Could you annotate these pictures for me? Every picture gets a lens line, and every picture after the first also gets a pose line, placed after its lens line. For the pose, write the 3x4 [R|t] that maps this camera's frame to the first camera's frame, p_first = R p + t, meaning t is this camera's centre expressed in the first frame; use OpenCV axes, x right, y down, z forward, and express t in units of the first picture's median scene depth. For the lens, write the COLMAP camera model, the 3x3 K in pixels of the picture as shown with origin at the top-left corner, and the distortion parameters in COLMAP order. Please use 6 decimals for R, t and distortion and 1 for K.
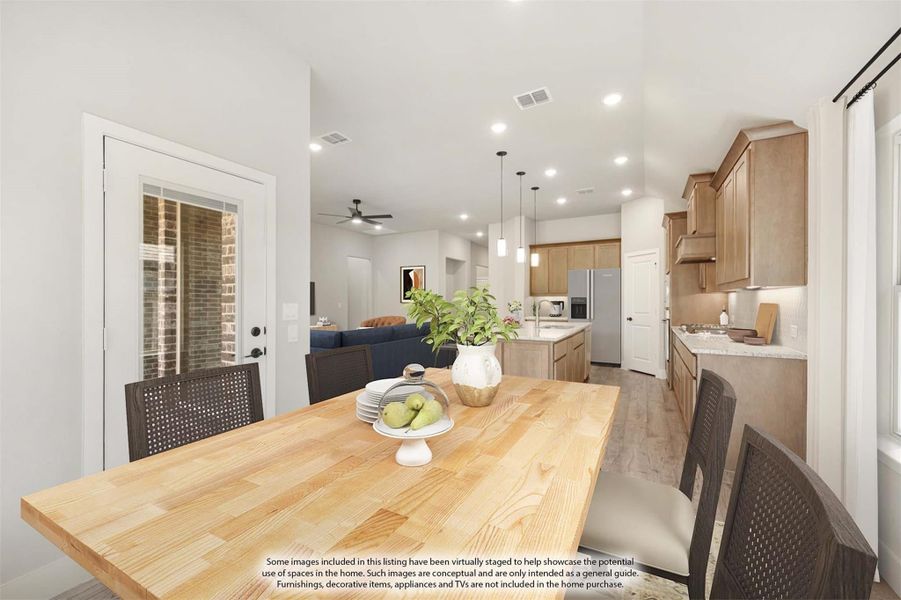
lens RADIAL K [[369.9, 0, 450.0], [0, 369.9, 298.1], [0, 0, 1]] dist [-0.006186, 0.001324]
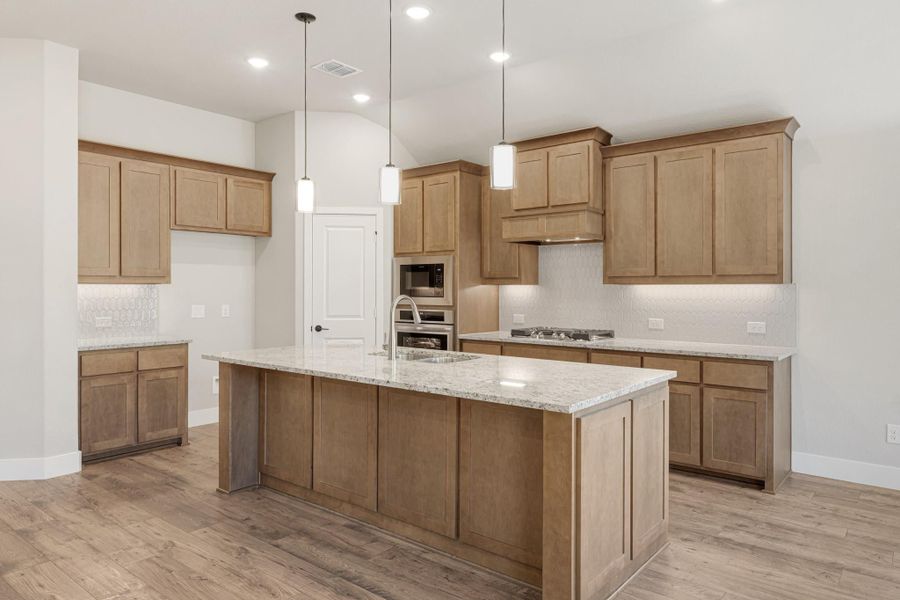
lens RADIAL K [[571.9, 0, 444.0], [0, 571.9, 290.7], [0, 0, 1]] dist [0.000120, -0.001874]
pose [[0.154978, -0.004637, 0.987907, -0.318790], [-0.005004, 0.999972, 0.005479, -0.005451], [-0.987905, -0.005792, 0.154951, 0.664791]]
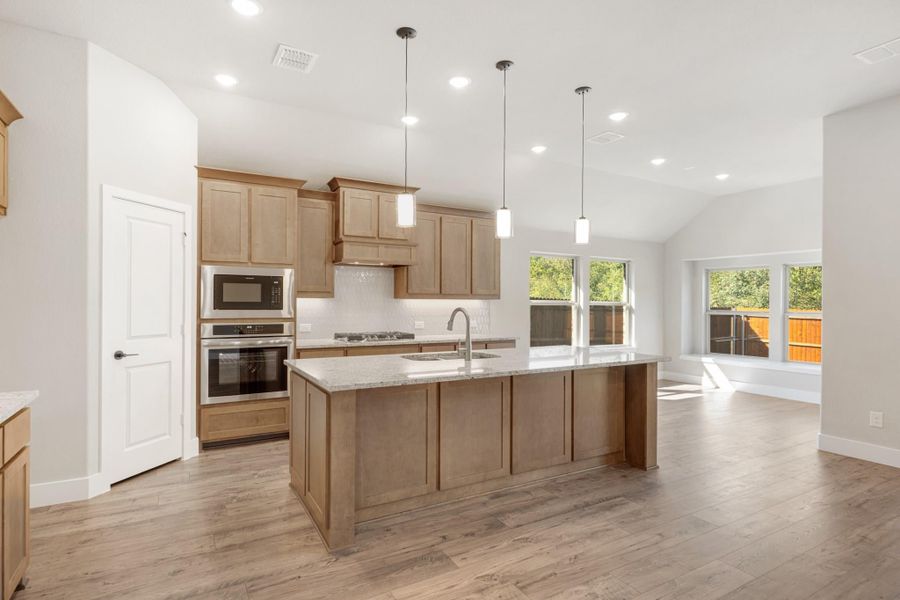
lens RADIAL K [[465.4, 0, 436.5], [0, 465.4, 304.3], [0, 0, 1]] dist [0.001535, -0.000255]
pose [[-0.851831, -0.007877, 0.523758, -0.070423], [-0.008603, 0.999962, 0.001046, -0.002325], [-0.523746, -0.003615, -0.851867, 1.220304]]
